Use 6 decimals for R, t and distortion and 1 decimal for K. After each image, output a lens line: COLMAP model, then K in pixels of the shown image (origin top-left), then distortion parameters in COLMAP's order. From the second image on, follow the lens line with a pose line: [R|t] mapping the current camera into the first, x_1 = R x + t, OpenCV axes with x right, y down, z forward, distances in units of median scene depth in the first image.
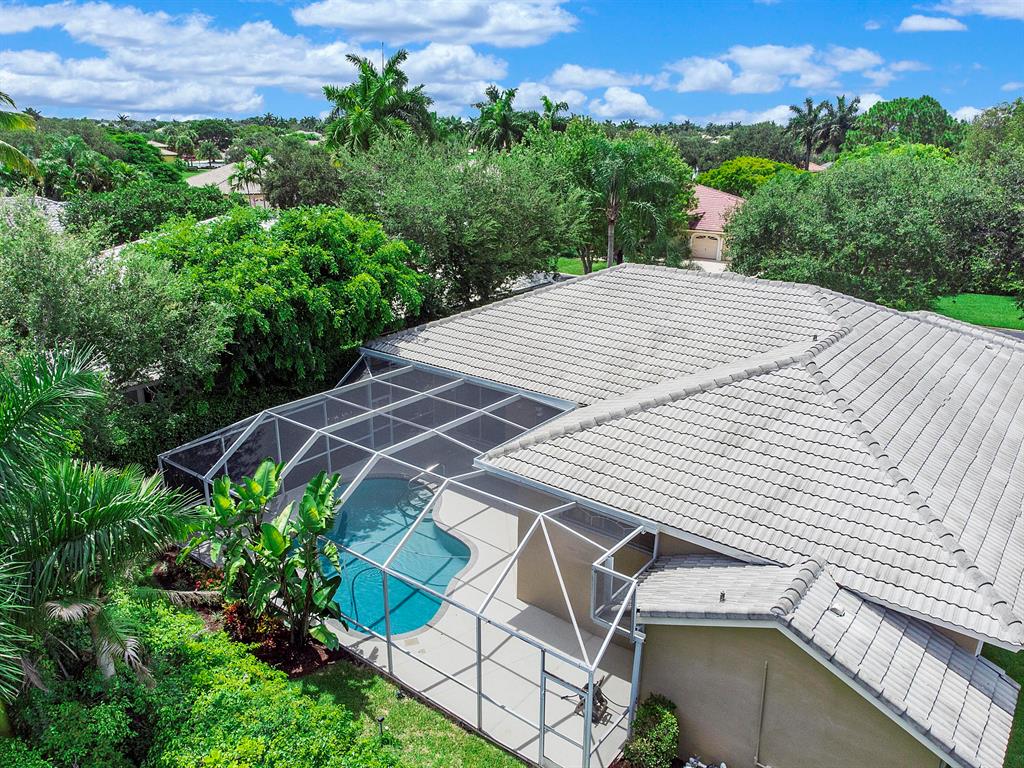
lens RADIAL K [[767.2, 0, 508.5], [0, 767.2, 388.4], [0, 0, 1]] dist [0.015650, -0.000396]
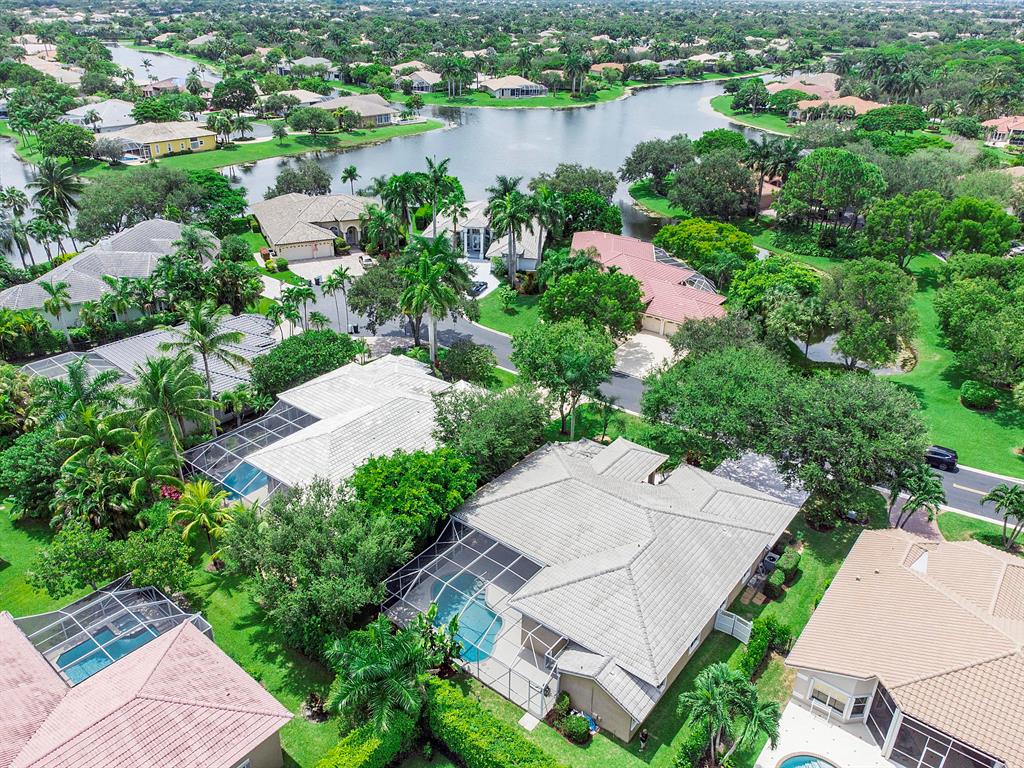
lens RADIAL K [[767.2, 0, 514.8], [0, 767.2, 379.4], [0, 0, 1]] dist [0.015650, -0.000396]
pose [[0.999872, 0.010775, 0.011788, -0.061493], [-0.012267, 0.990788, 0.134865, -1.178457], [-0.010226, -0.134992, 0.990794, -1.794270]]
